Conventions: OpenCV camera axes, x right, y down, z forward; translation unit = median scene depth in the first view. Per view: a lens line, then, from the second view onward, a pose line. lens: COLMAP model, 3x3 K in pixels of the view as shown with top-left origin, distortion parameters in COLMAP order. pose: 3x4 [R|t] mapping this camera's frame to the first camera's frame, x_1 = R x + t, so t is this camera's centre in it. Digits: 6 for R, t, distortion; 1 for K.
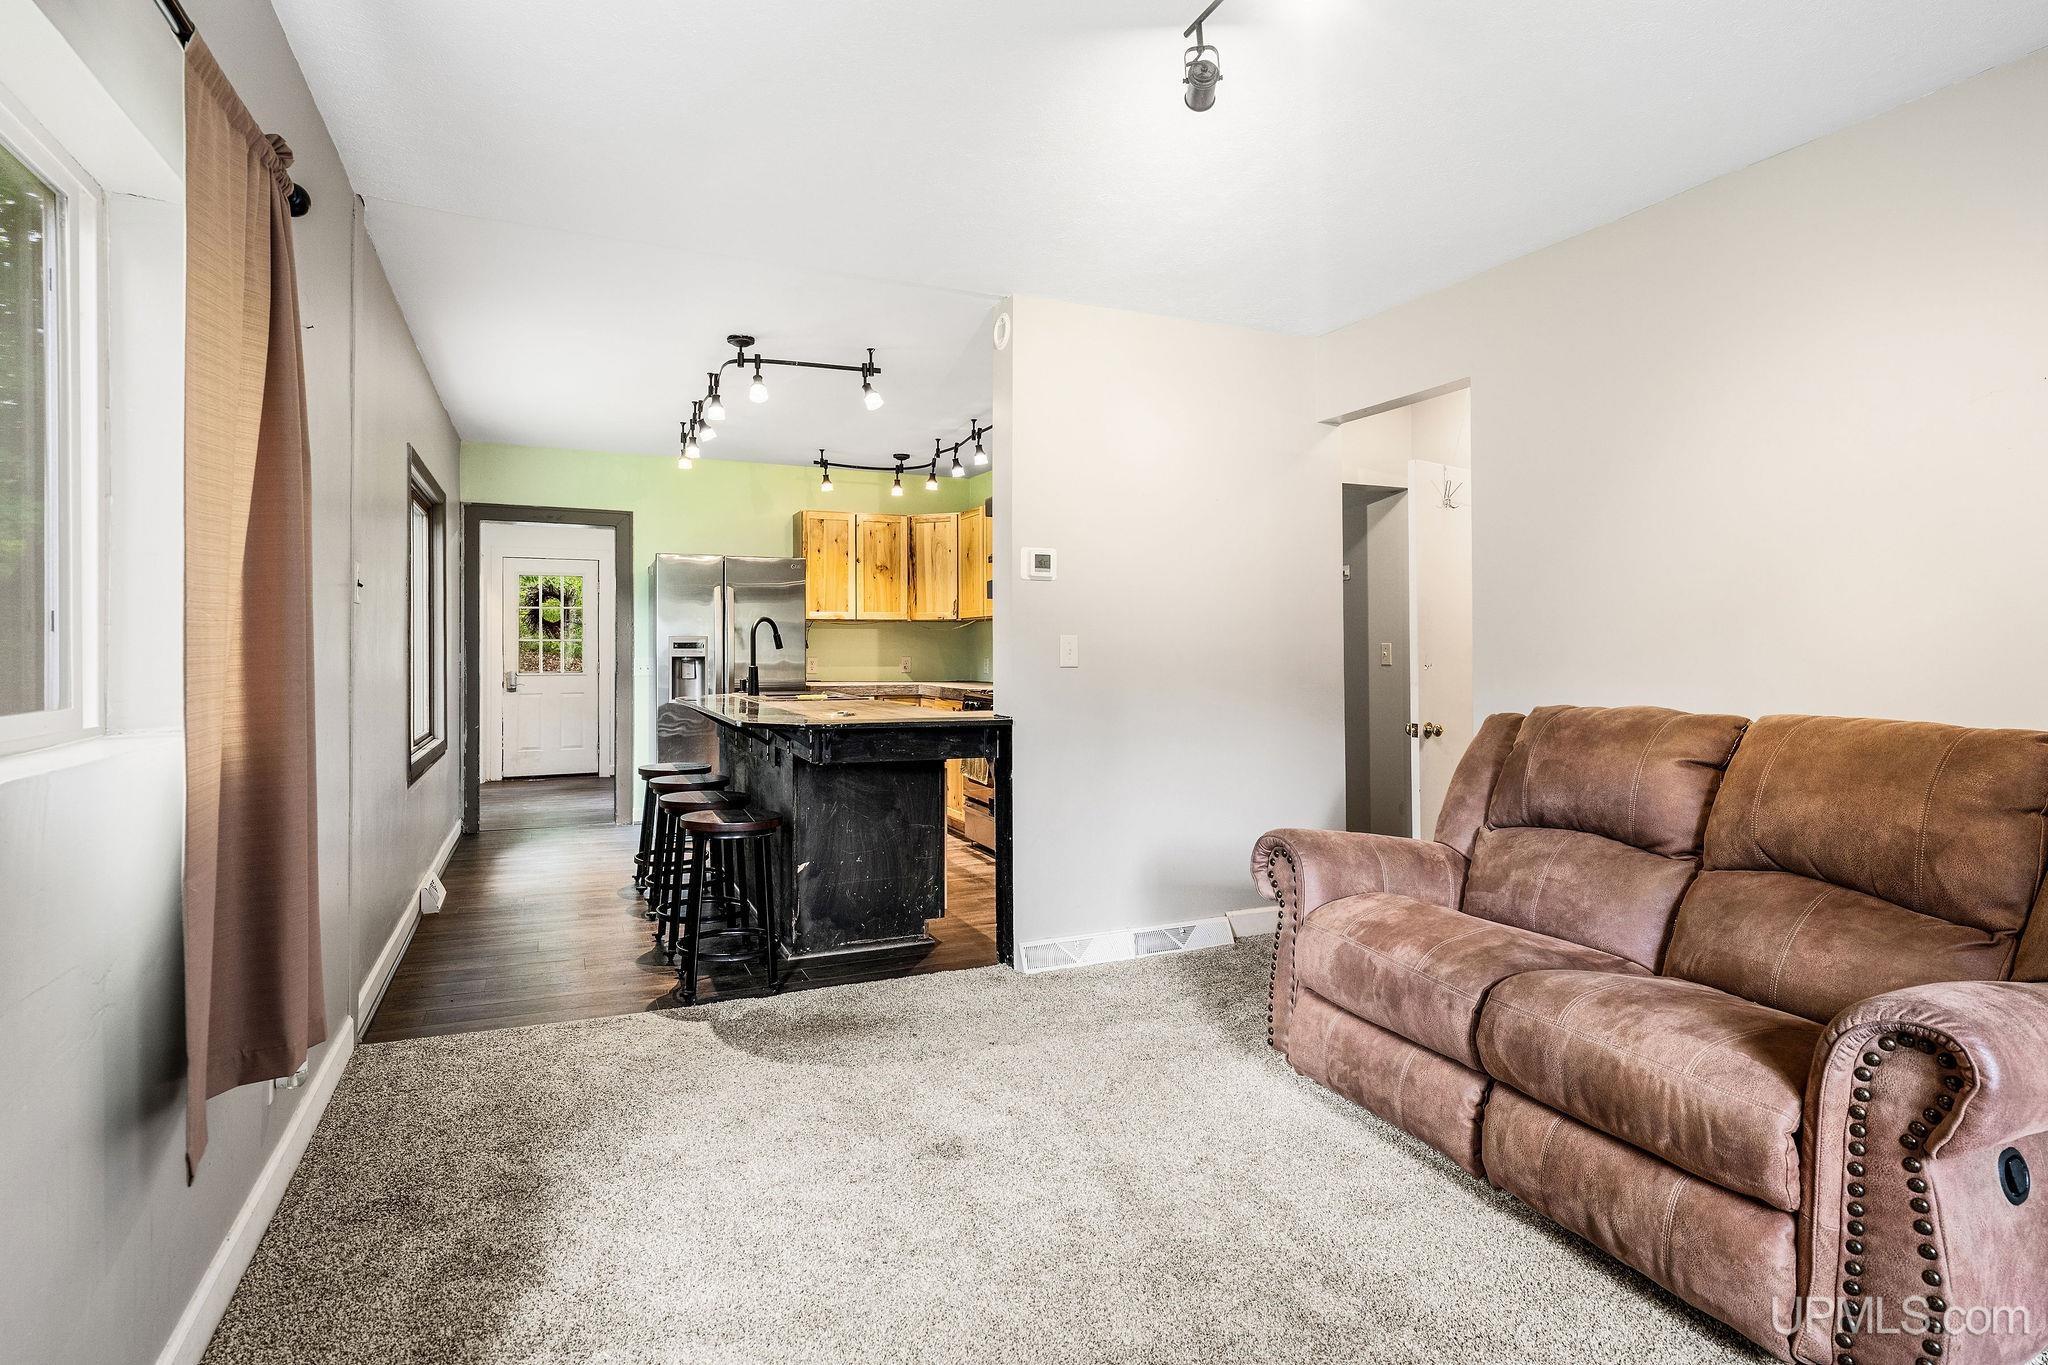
lens RADIAL K [[1054.9, 0, 1029.1], [0, 1054.9, 660.2], [0, 0, 1]] dist [0.001863, -0.002029]
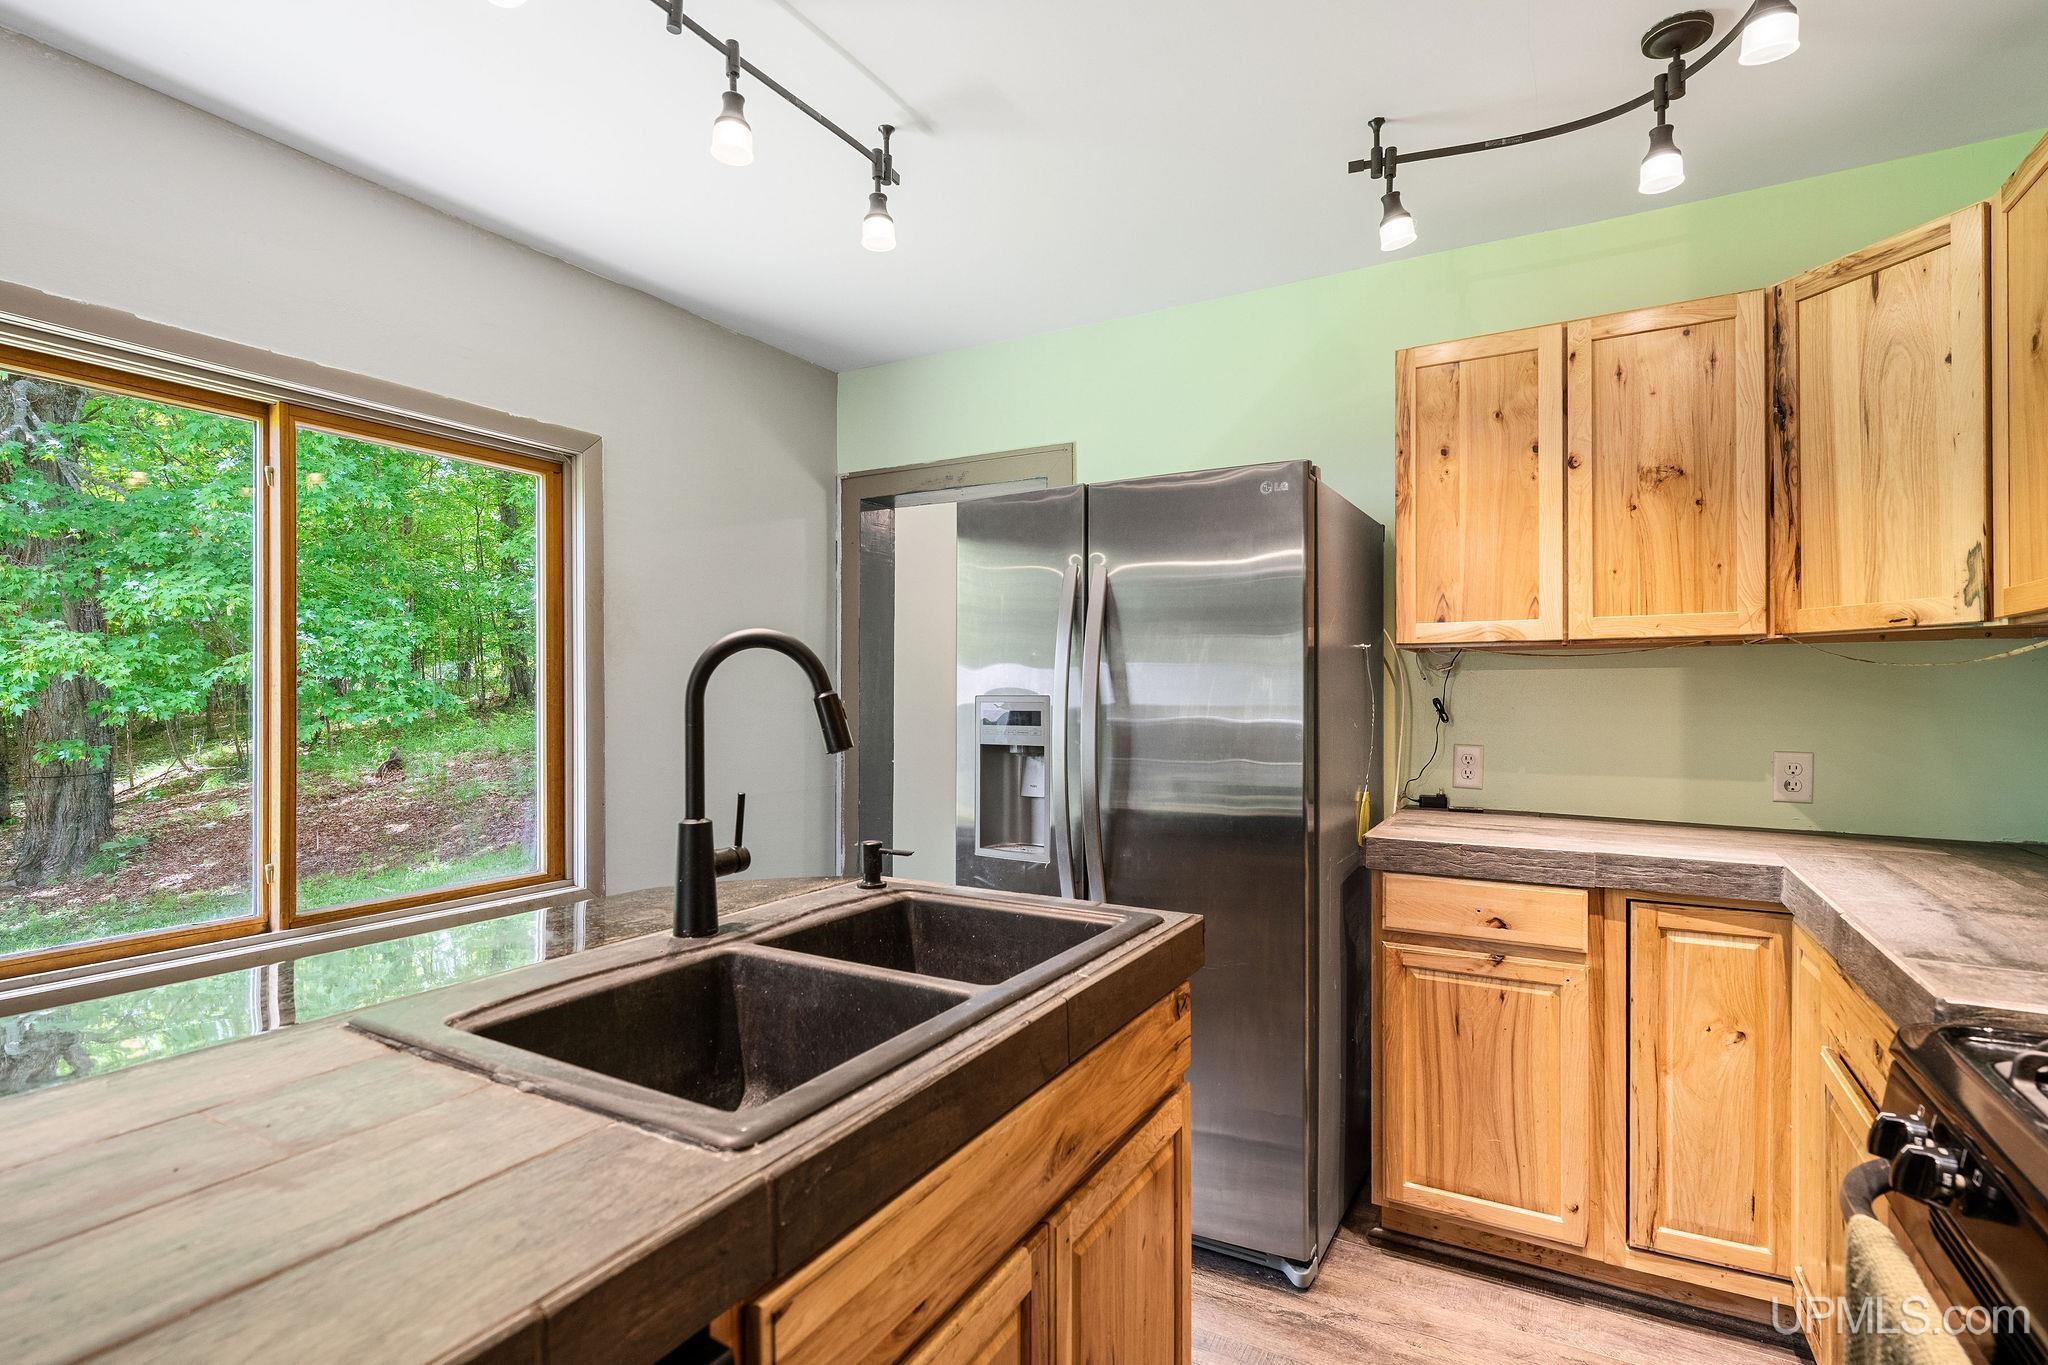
lens RADIAL K [[985.6, 0, 1021.0], [0, 985.6, 693.2], [0, 0, 1]] dist [0.000481, -0.000085]
pose [[0.596379, -0.001013, -0.802702, -0.065125], [-0.007404, 0.999950, -0.006763, -0.072818], [0.802669, 0.009976, 0.596342, 2.656138]]
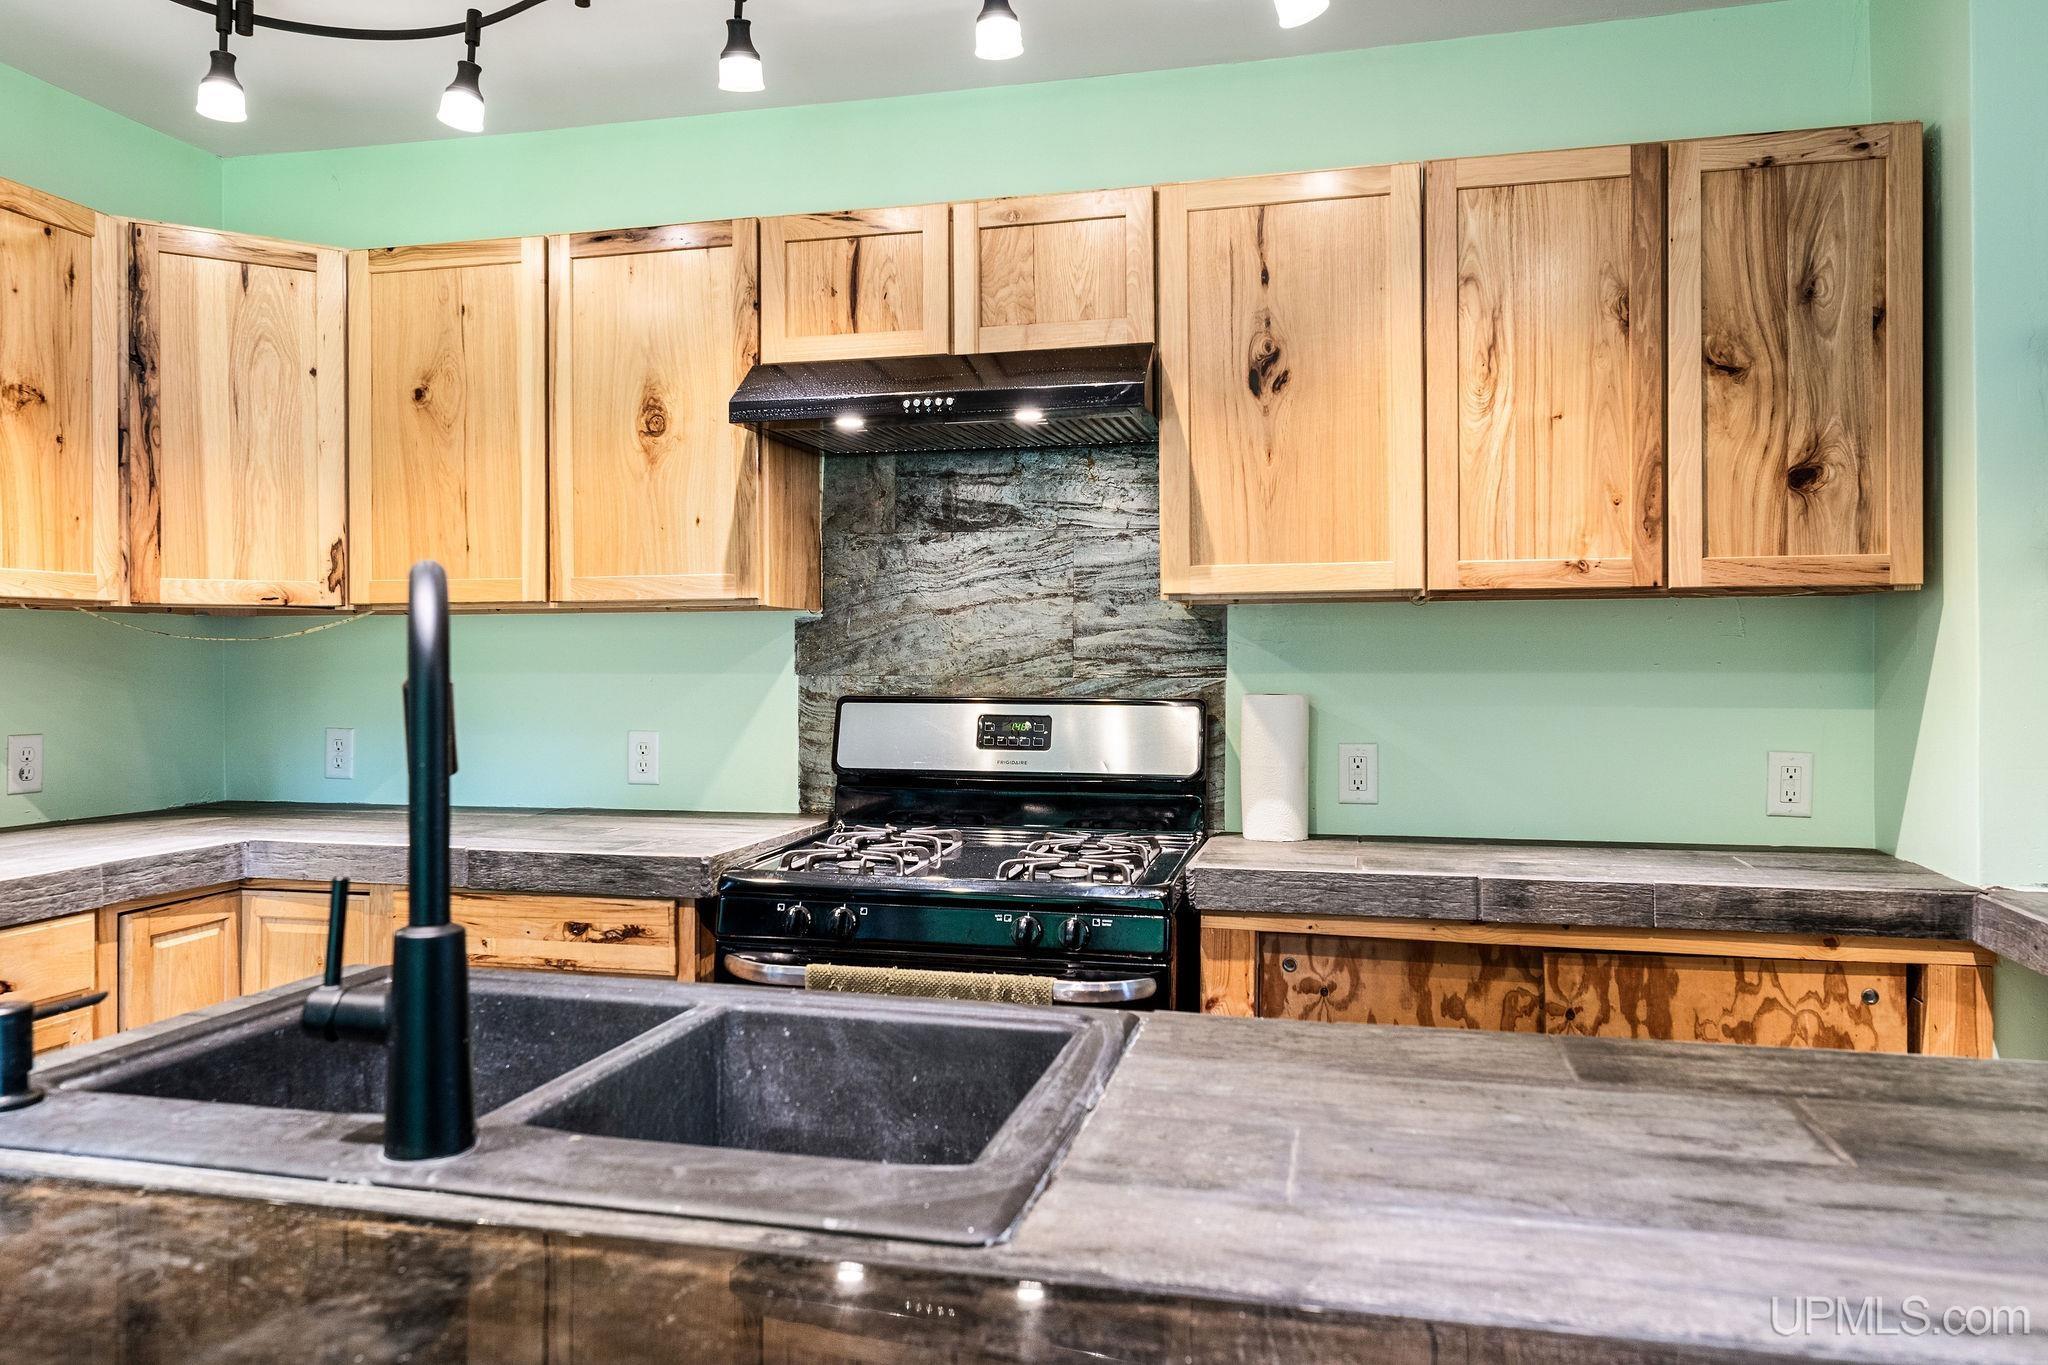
lens RADIAL K [[1345.2, 0, 1017.7], [0, 1345.2, 672.4], [0, 0, 1]] dist [0.002019, -0.000651]
pose [[0.610150, -0.008029, 0.792245, -0.996590], [0.009312, 0.999952, 0.002962, -0.076670], [-0.792231, 0.005570, 0.610196, 2.428326]]
